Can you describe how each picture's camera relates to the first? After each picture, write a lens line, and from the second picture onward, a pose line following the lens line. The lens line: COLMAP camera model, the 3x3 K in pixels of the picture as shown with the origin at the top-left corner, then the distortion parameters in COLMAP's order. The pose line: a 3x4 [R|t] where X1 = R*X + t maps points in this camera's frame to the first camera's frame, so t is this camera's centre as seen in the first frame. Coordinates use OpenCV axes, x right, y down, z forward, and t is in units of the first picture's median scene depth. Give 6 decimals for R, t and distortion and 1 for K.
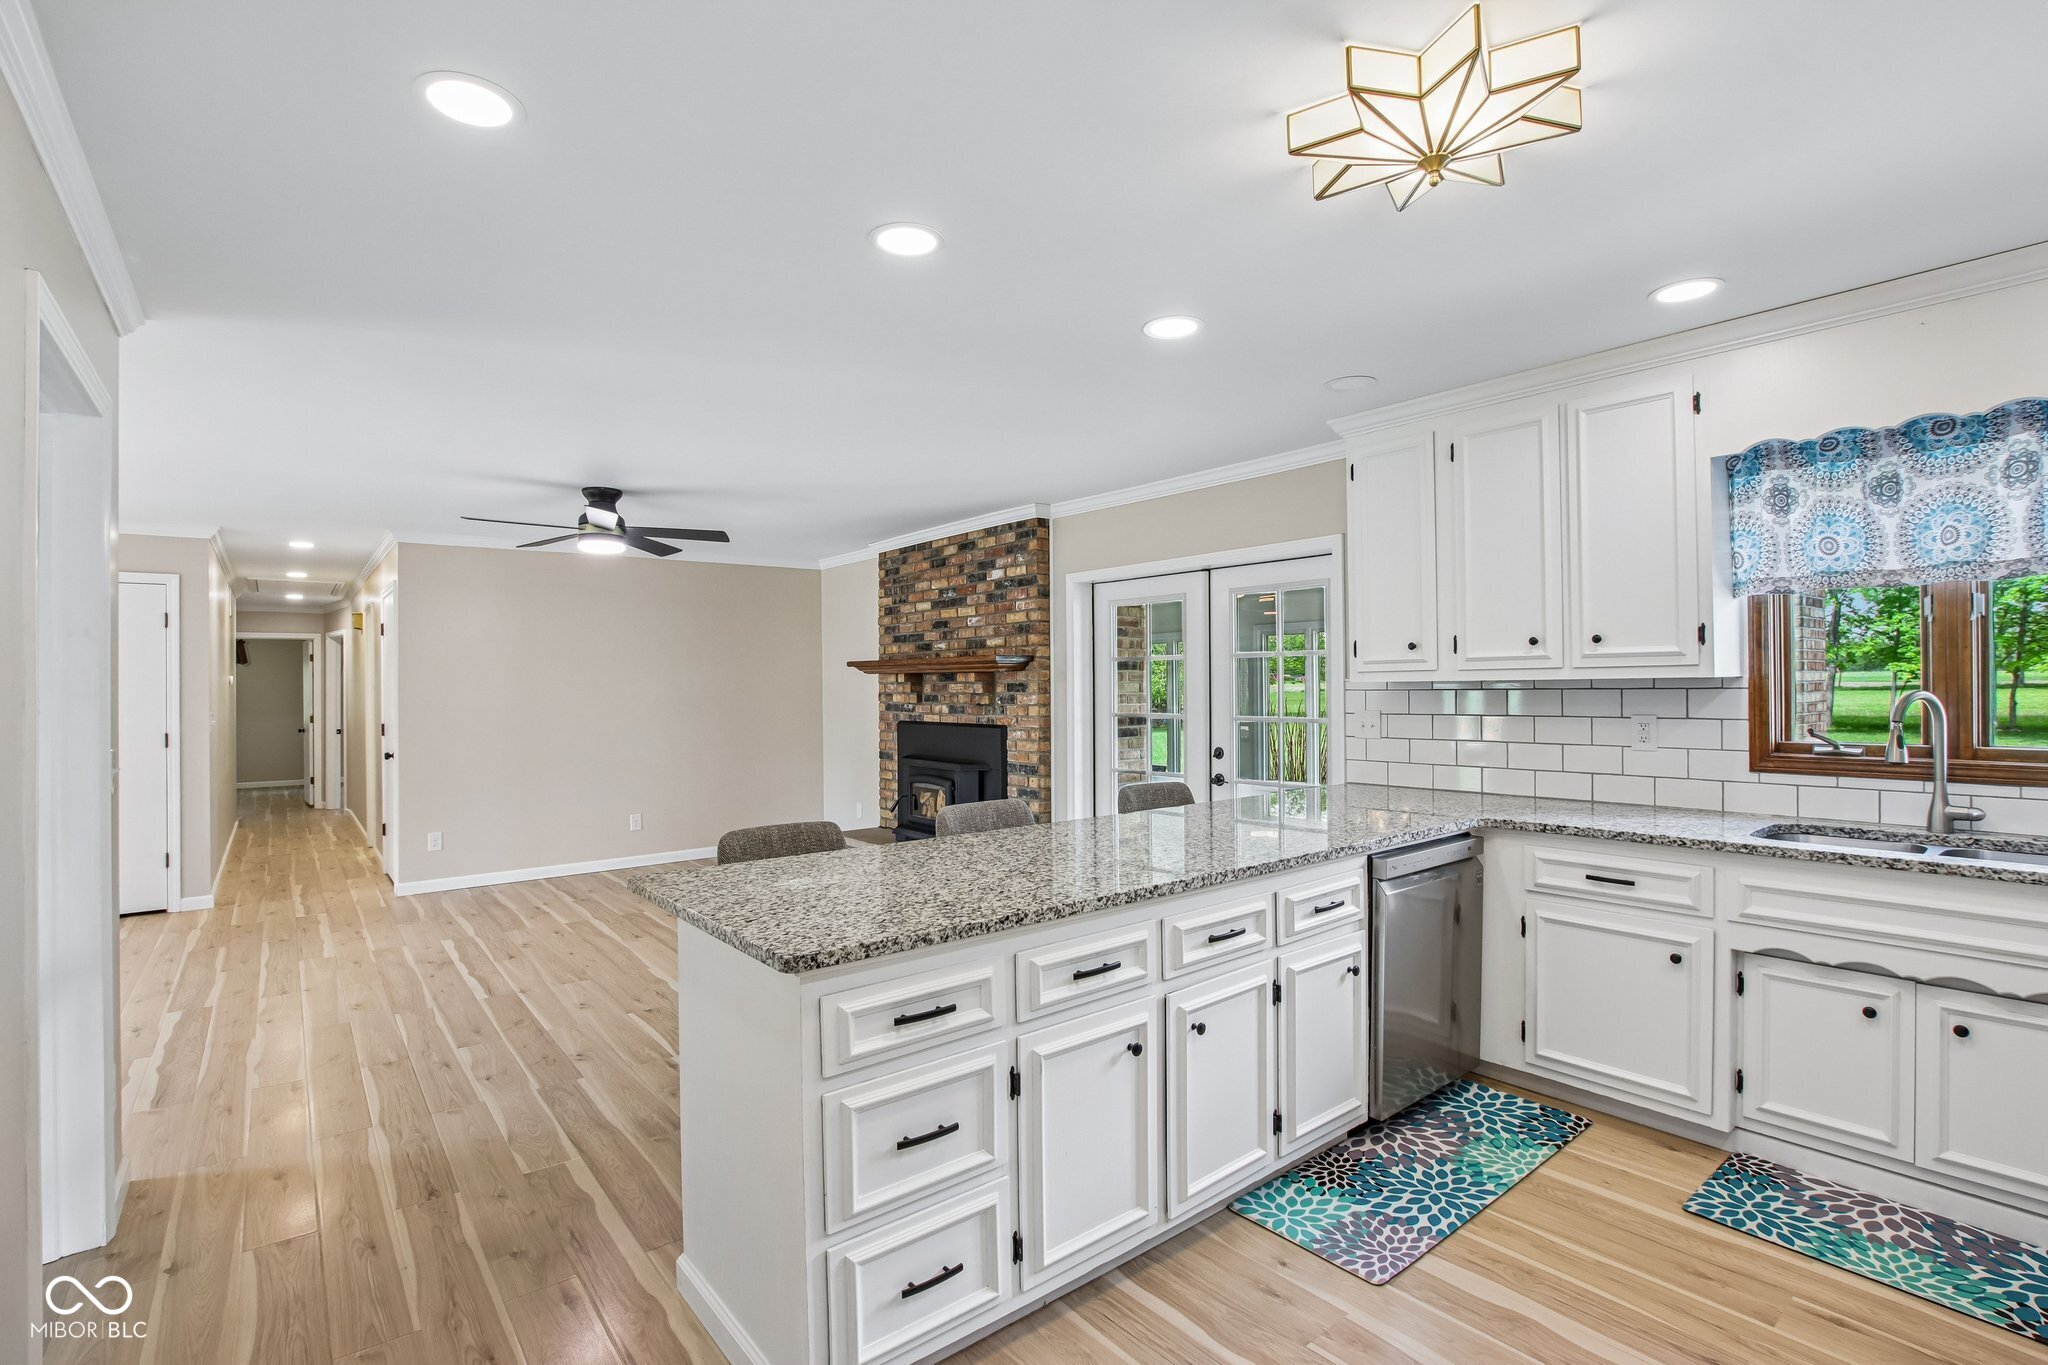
lens RADIAL K [[955.9, 0, 1027.8], [0, 955.9, 679.6], [0, 0, 1]] dist [-0.037166, 0.007280]
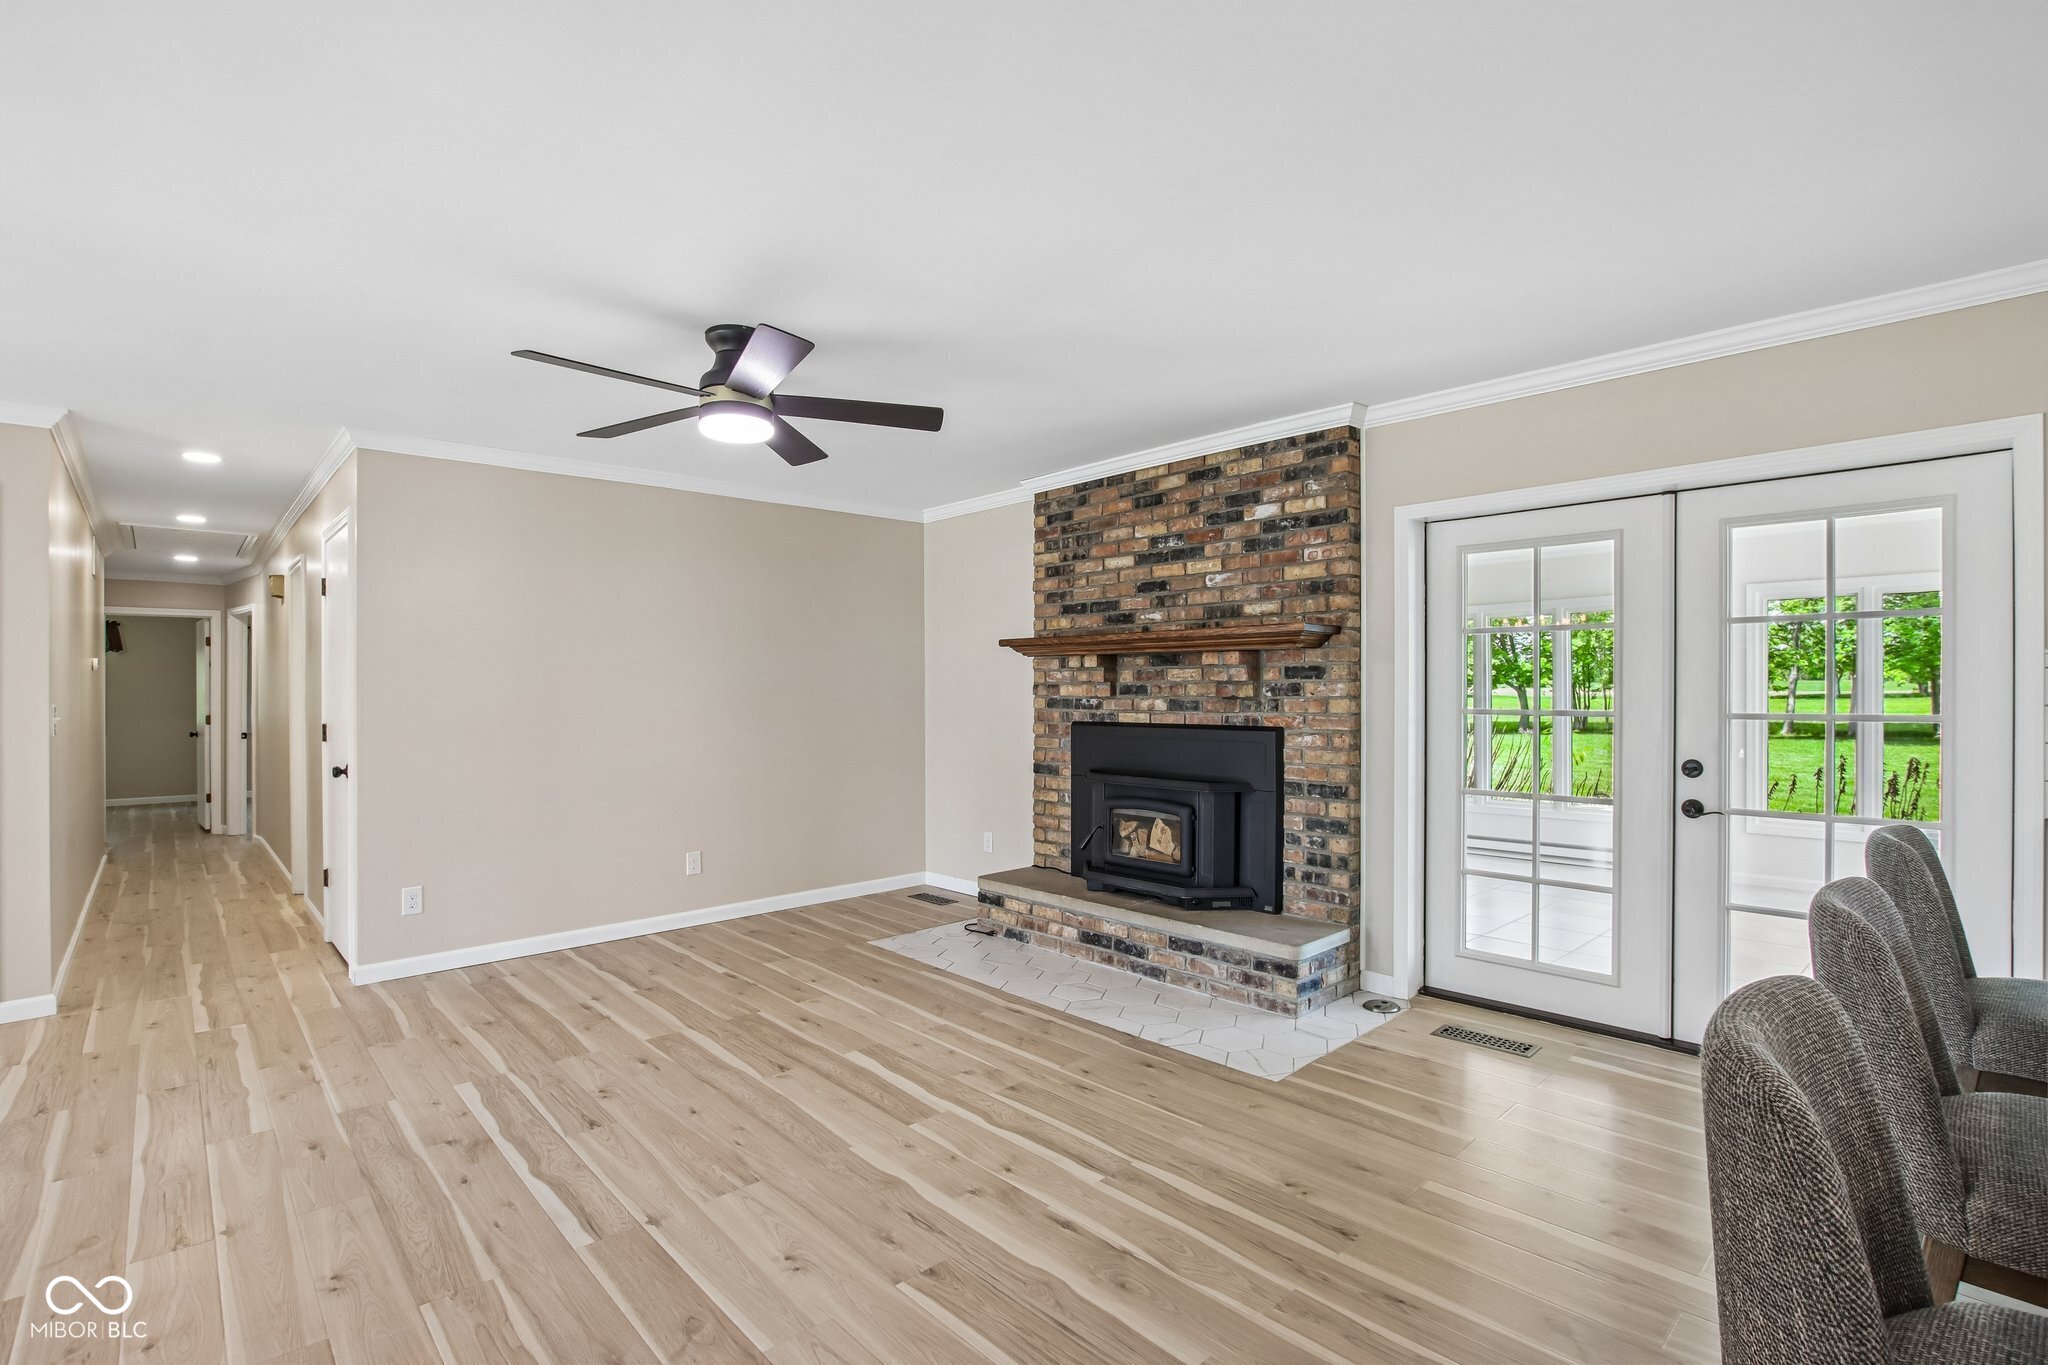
lens RADIAL K [[957.5, 0, 1032.4], [0, 957.5, 686.8], [0, 0, 1]] dist [-0.044480, 0.009263]
pose [[0.996885, 0.004827, 0.078722, -0.356899], [-0.005002, 0.999985, 0.002019, 0.024622], [-0.078711, -0.002407, 0.996895, 0.442629]]
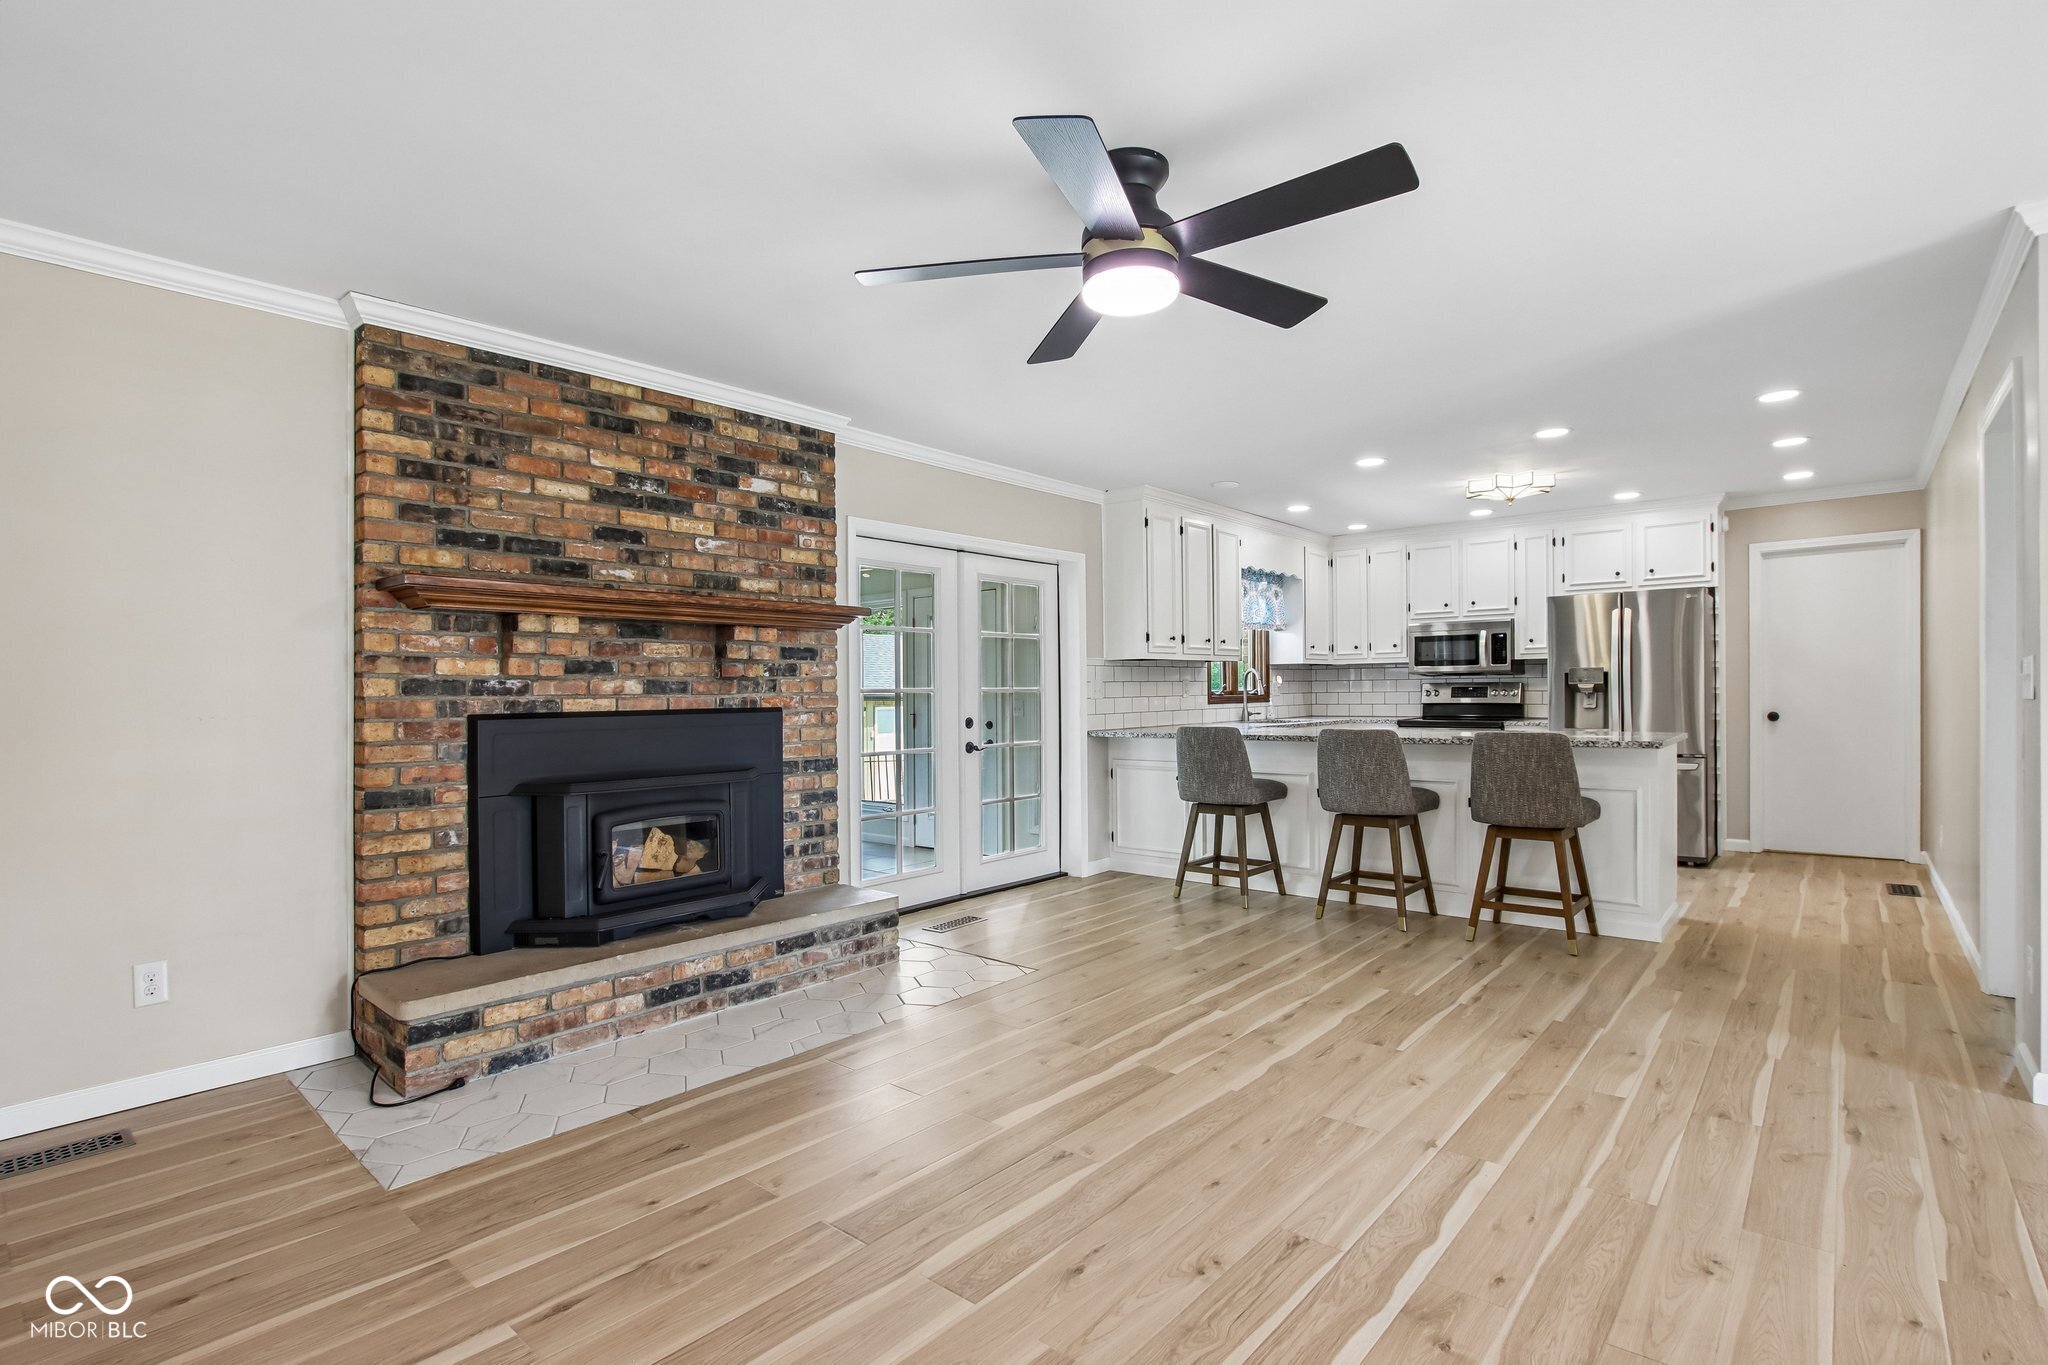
lens RADIAL K [[980.9, 0, 1030.2], [0, 980.9, 686.3], [0, 0, 1]] dist [-0.035651, 0.013178]
pose [[-0.190836, 0.016884, 0.981477, -1.043103], [0.008701, 0.999842, -0.015508, 0.062139], [-0.981583, 0.005580, -0.190952, 1.317920]]
